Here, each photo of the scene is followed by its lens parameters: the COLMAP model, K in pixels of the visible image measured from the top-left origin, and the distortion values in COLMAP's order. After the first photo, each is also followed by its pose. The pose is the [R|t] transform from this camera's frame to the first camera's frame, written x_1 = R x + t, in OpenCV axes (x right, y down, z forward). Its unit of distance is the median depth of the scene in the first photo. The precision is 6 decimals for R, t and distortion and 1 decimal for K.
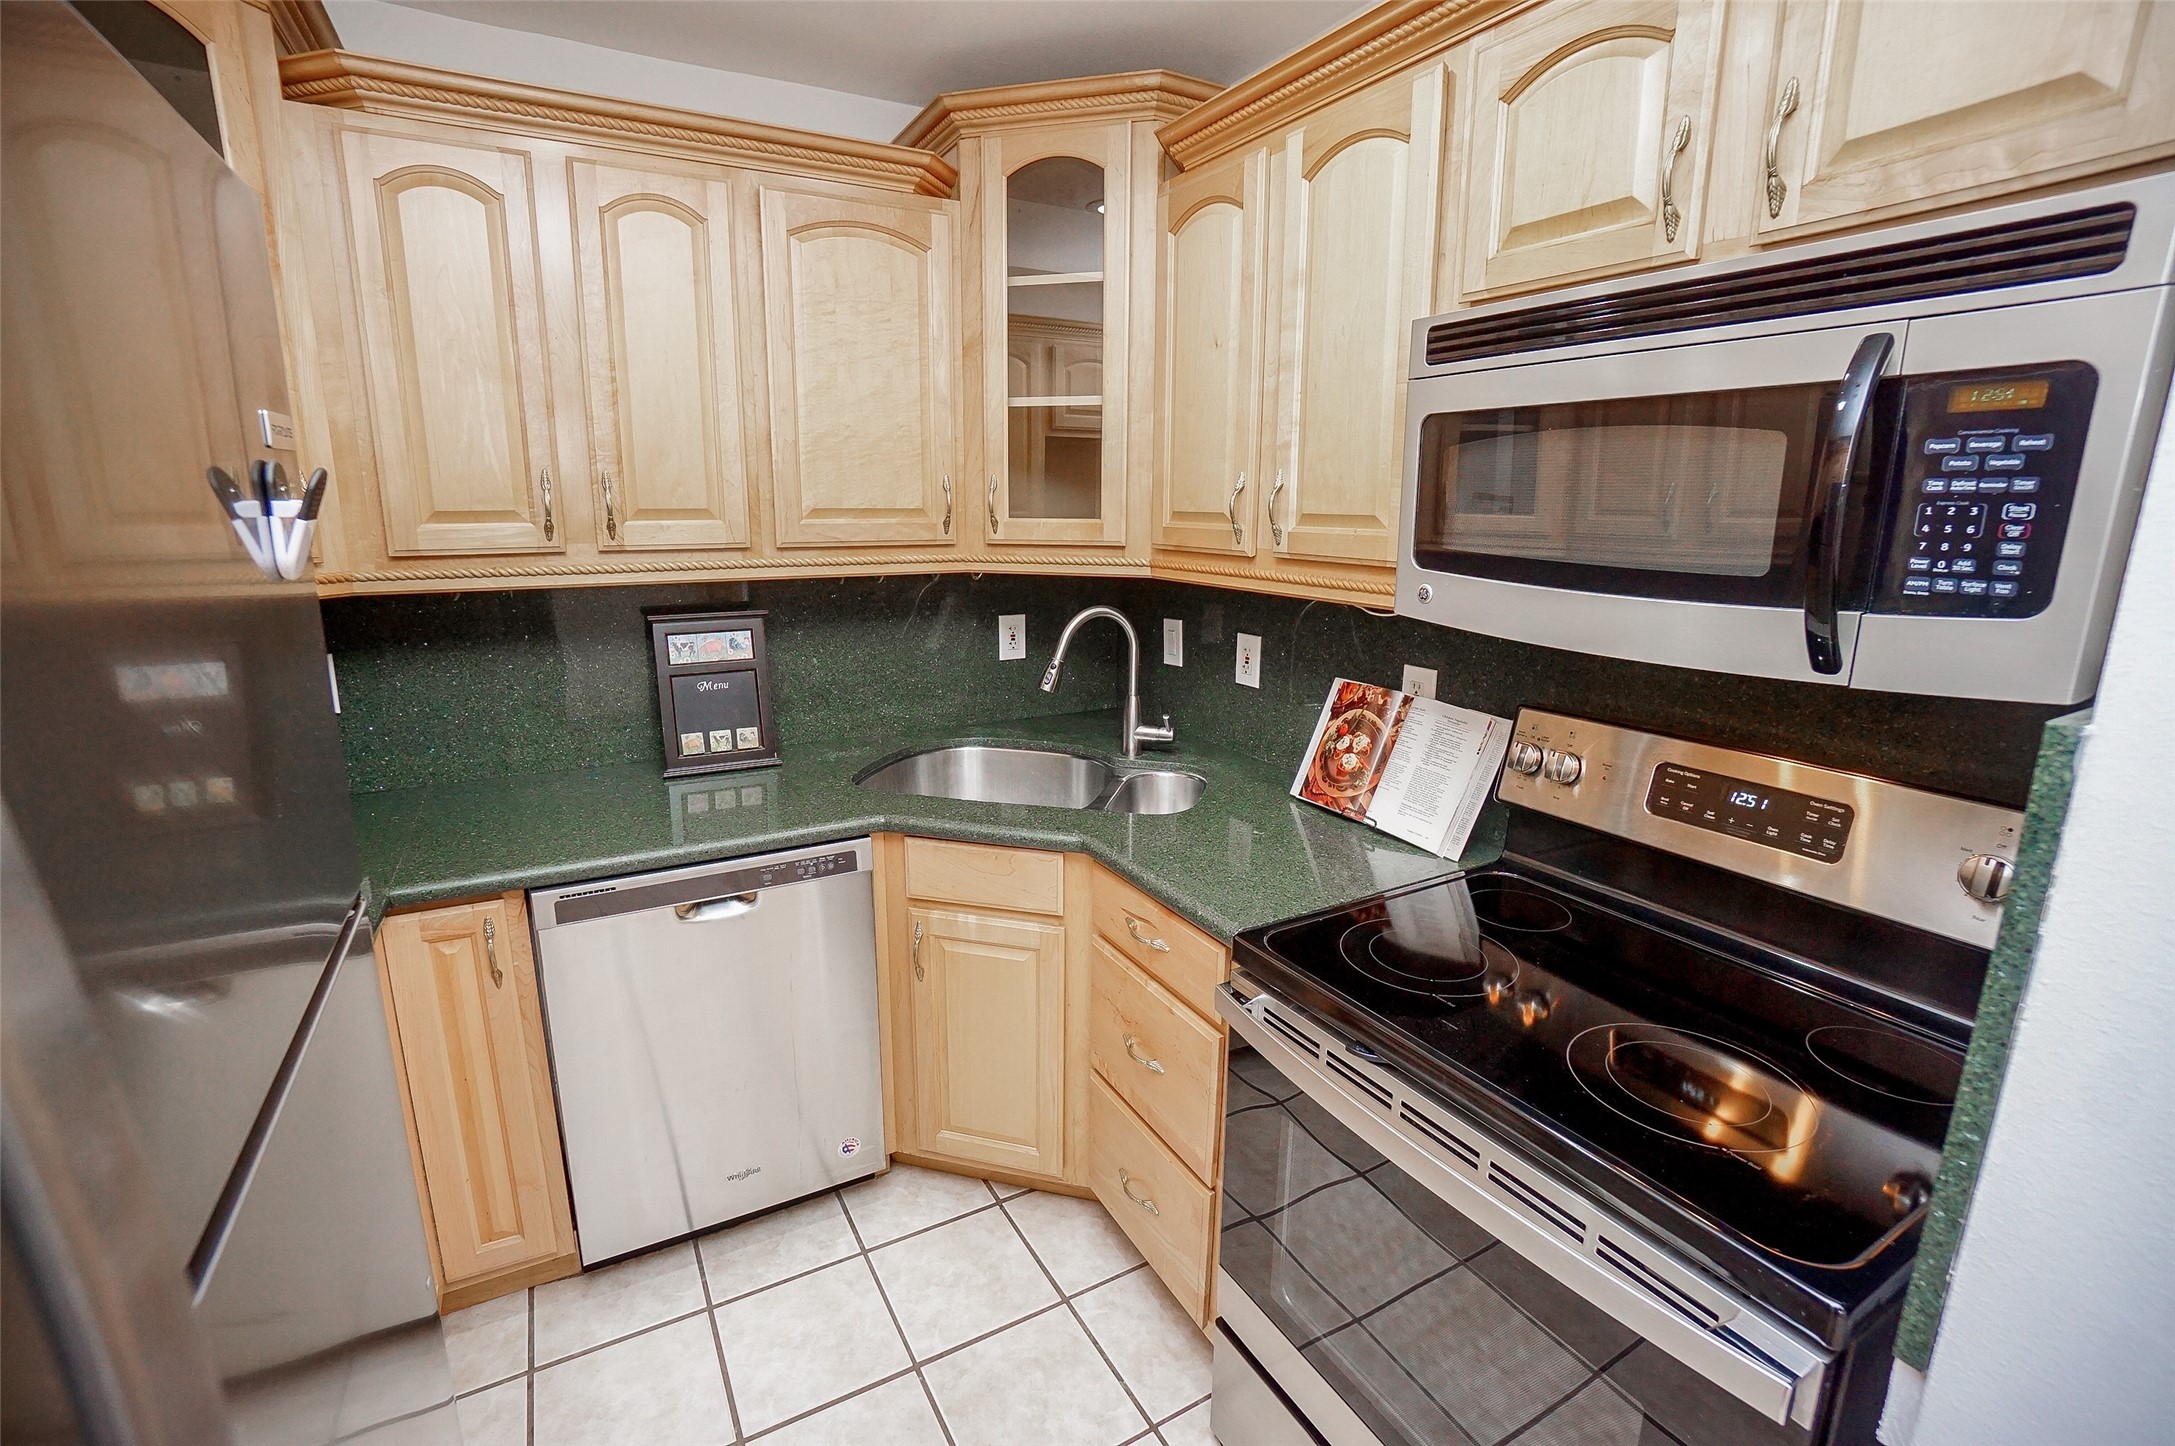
lens RADIAL K [[951.5, 0, 1077.8], [0, 951.5, 715.6], [0, 0, 1]] dist [-0.067246, 0.024303]
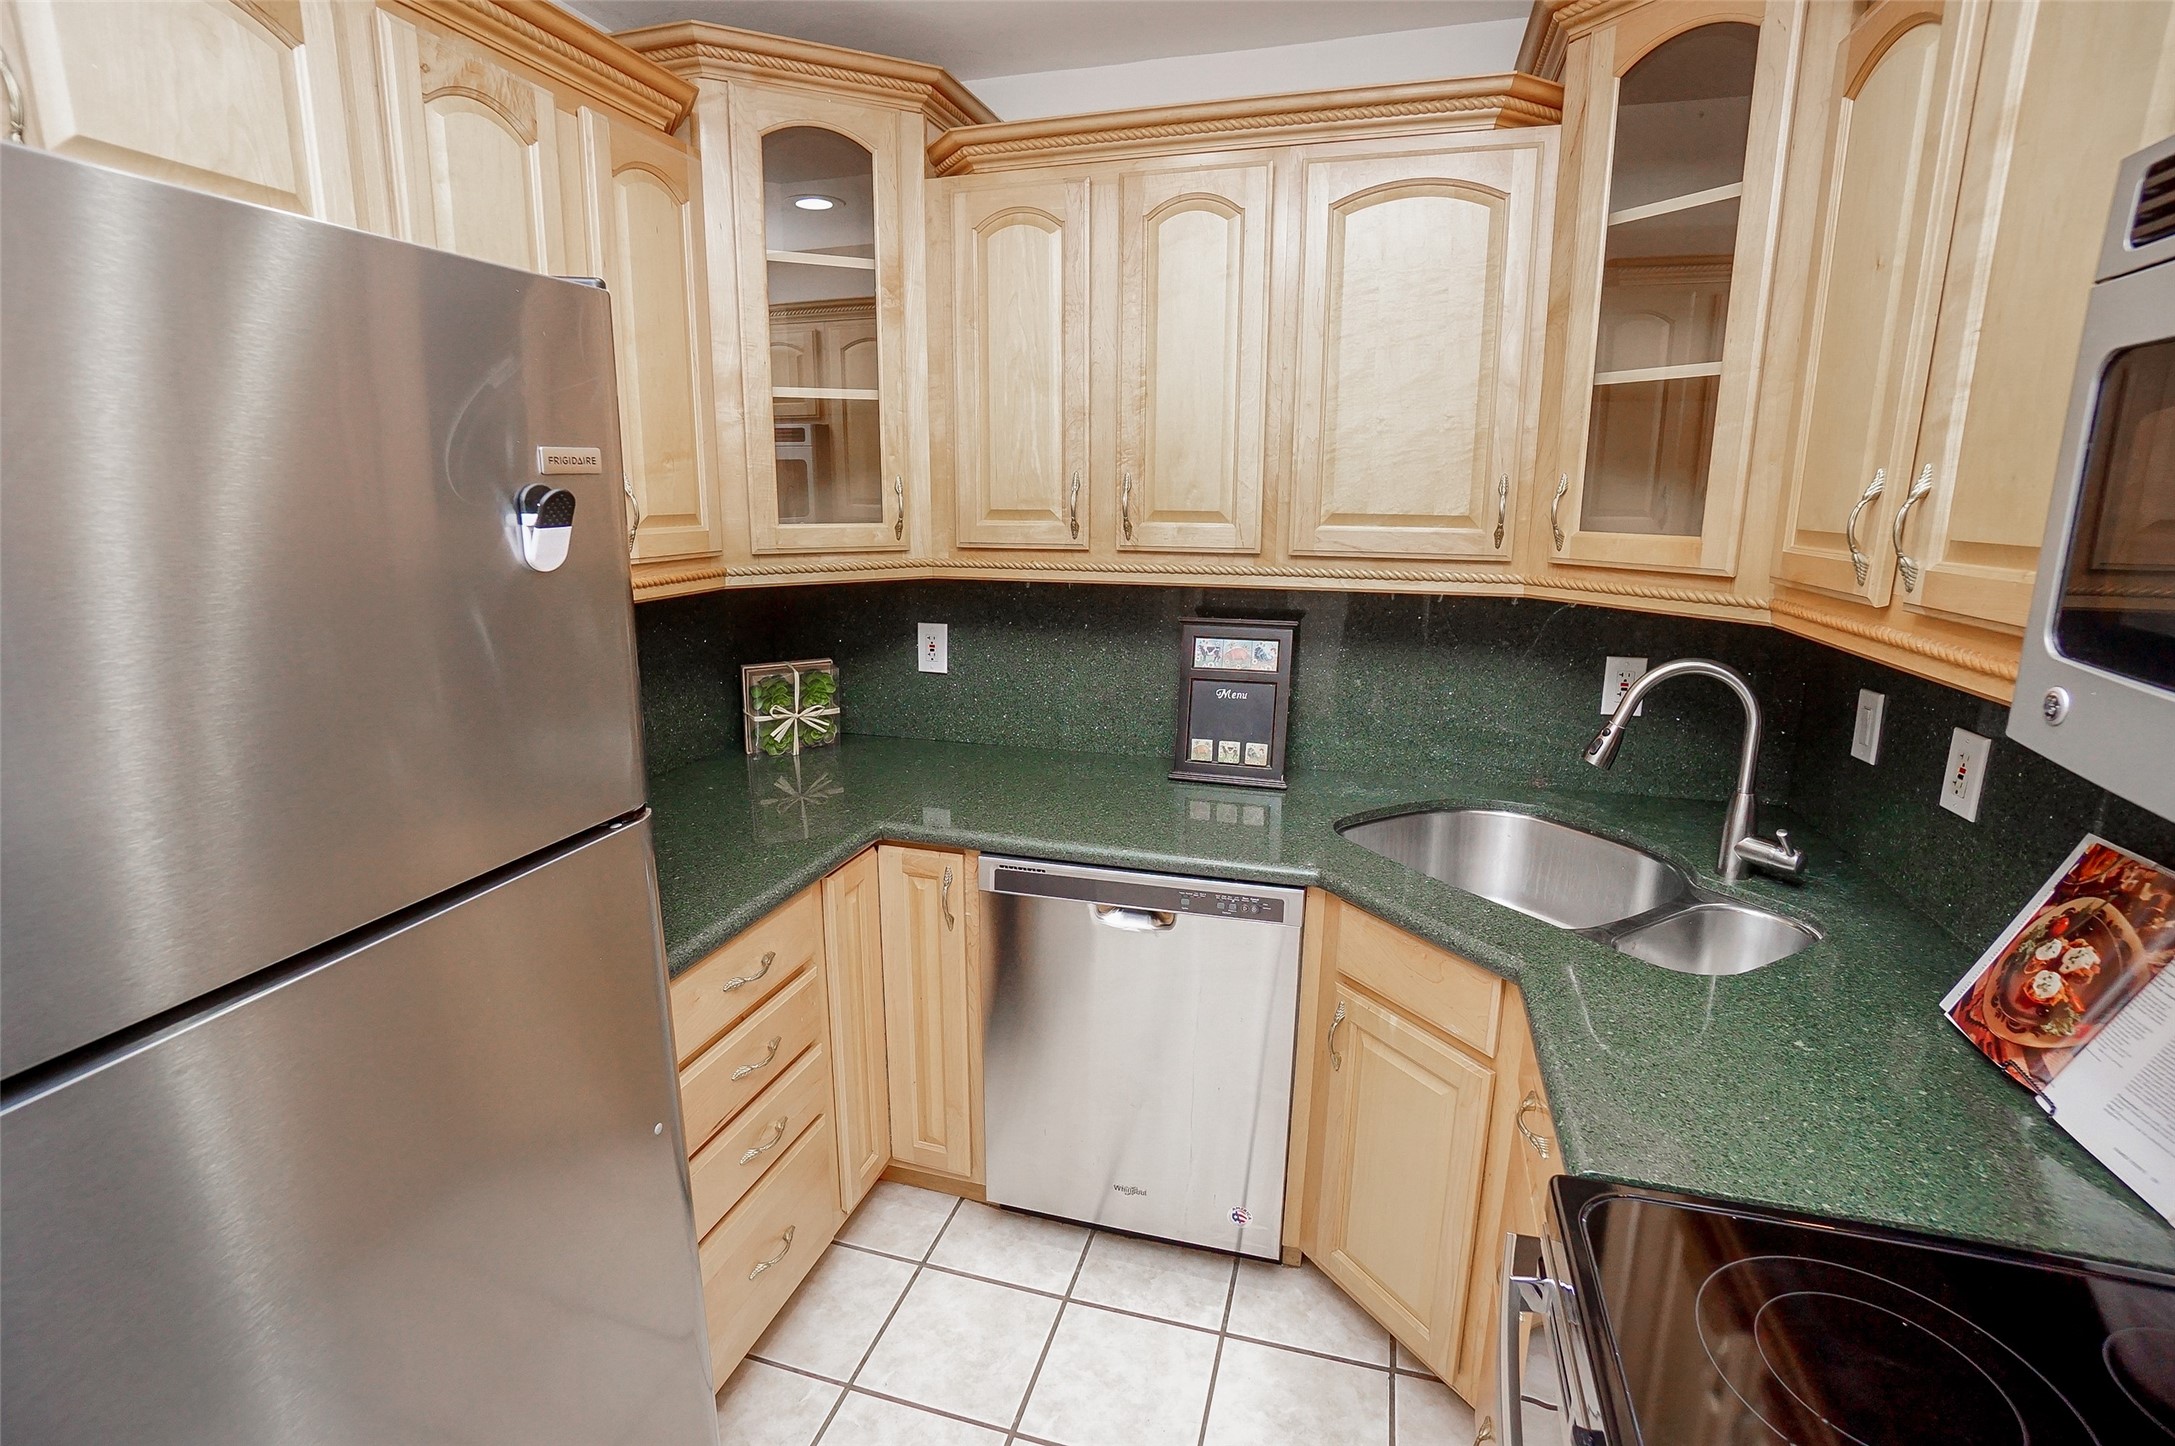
lens RADIAL K [[1006.4, 0, 1082.1], [0, 1006.4, 717.7], [0, 0, 1]] dist [-0.067980, 0.026897]
pose [[0.700075, 0.152193, -0.697662, 0.261643], [-0.156110, 0.986009, 0.058446, -0.051435], [0.696796, 0.067995, 0.714039, 0.187998]]
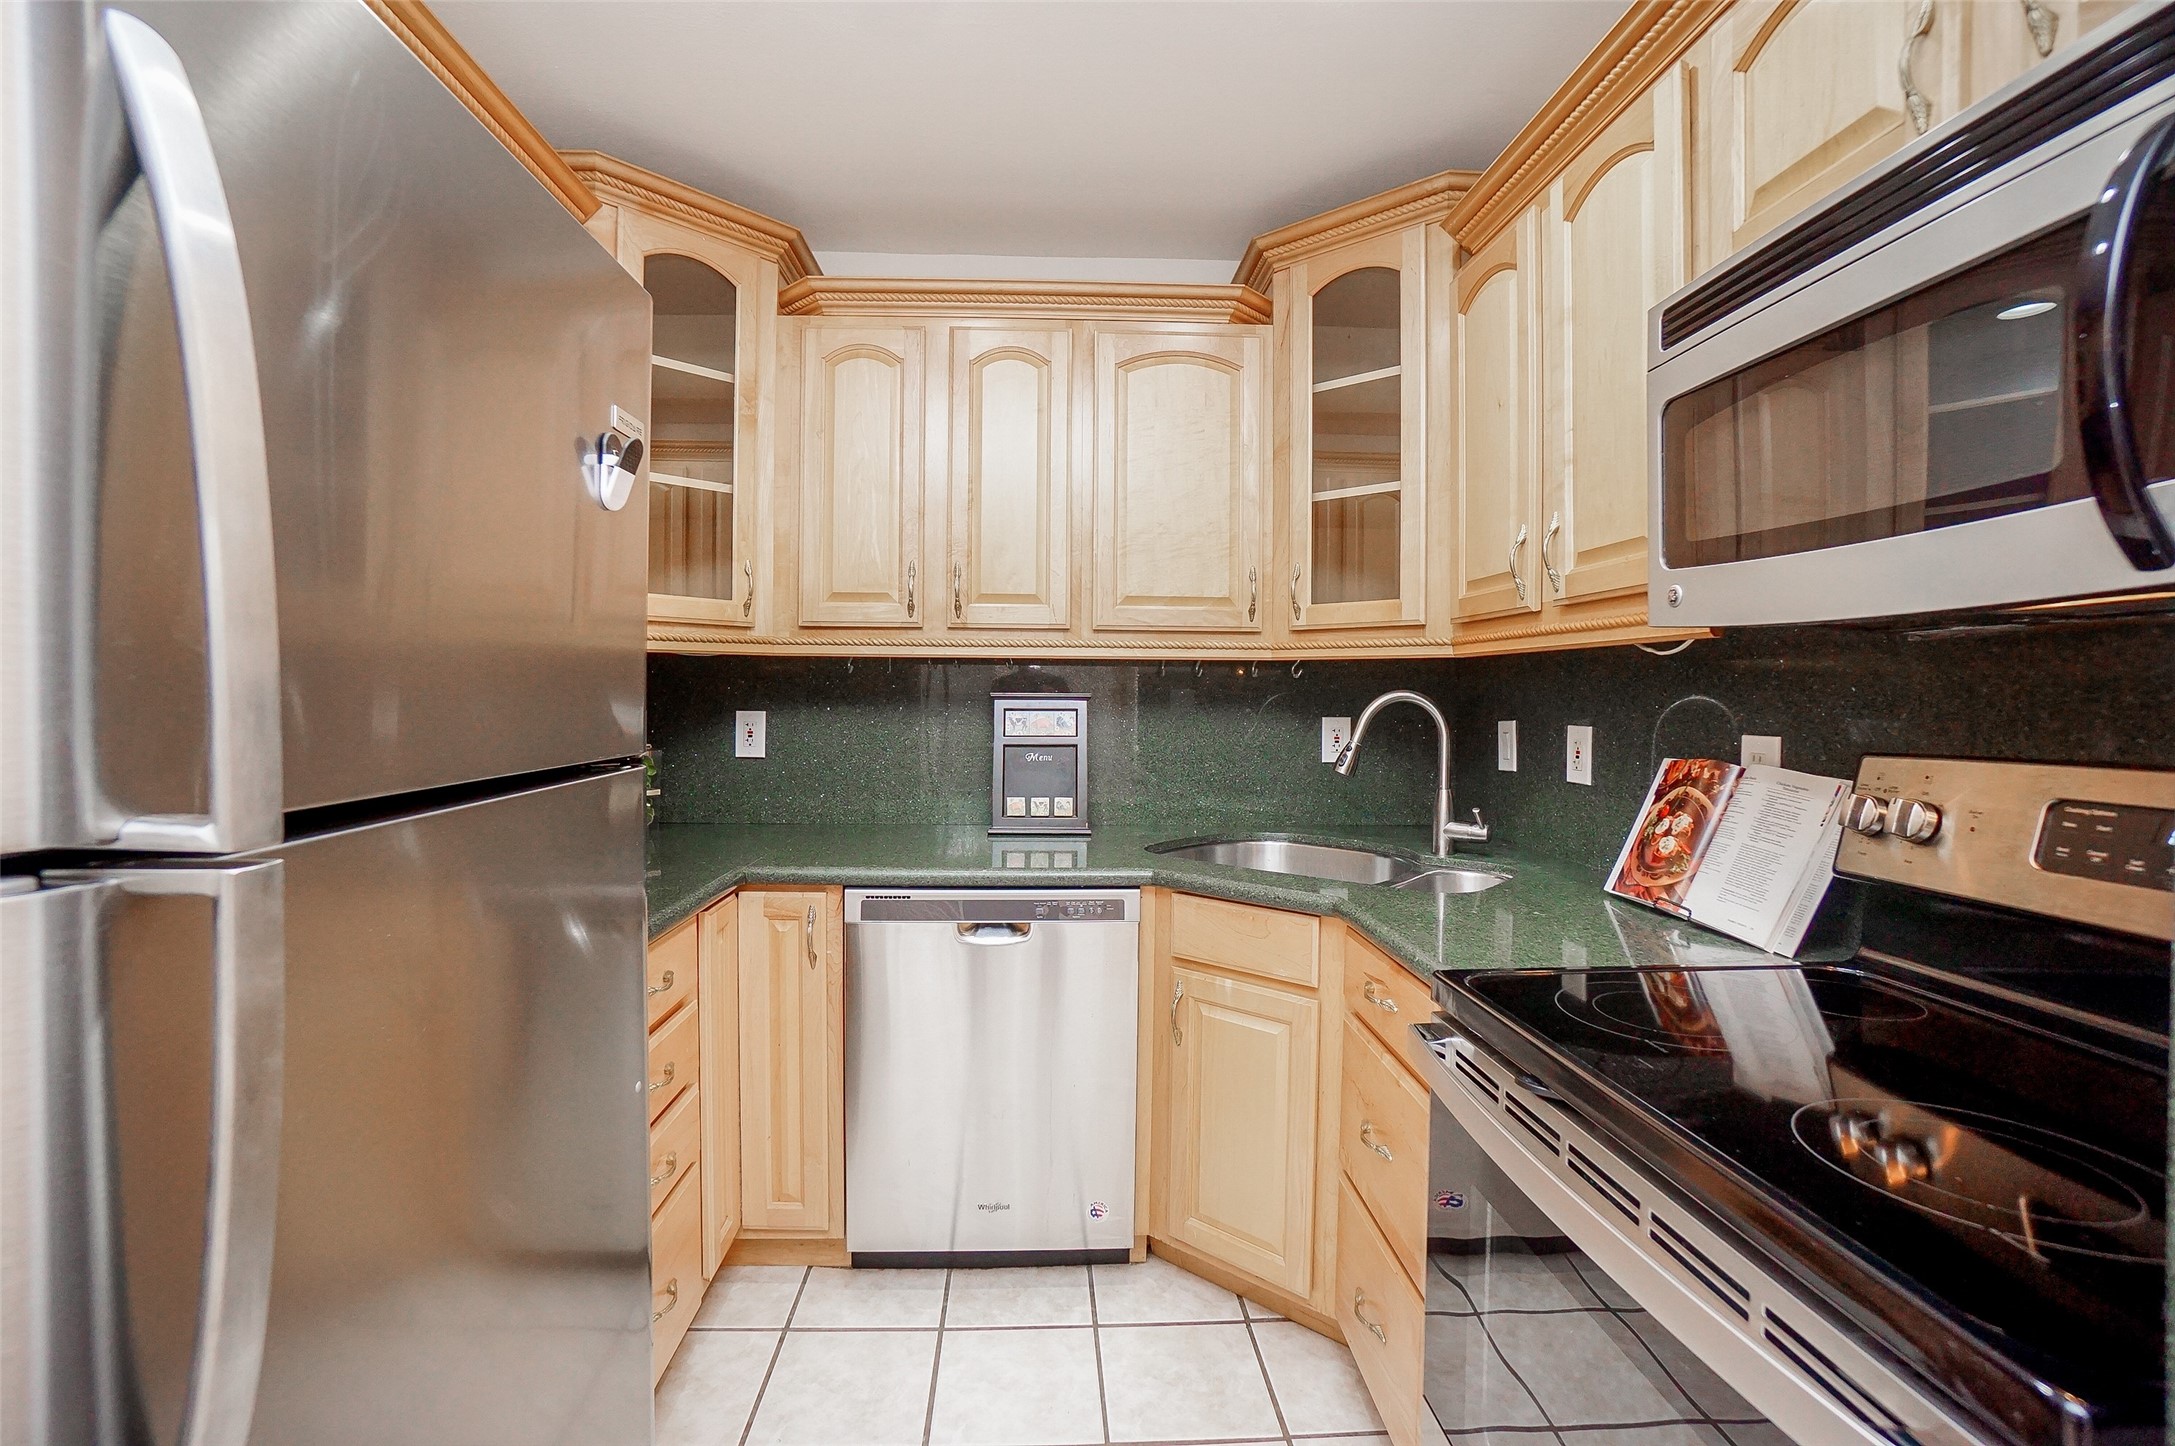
lens RADIAL K [[951.5, 0, 1077.8], [0, 951.5, 715.6], [0, 0, 1]] dist [-0.067246, 0.024303]
pose [[0.894792, 0.010225, -0.446365, 0.185145], [-0.099747, 0.979048, -0.177528, 0.134845], [0.435198, 0.203375, 0.877064, 0.018788]]
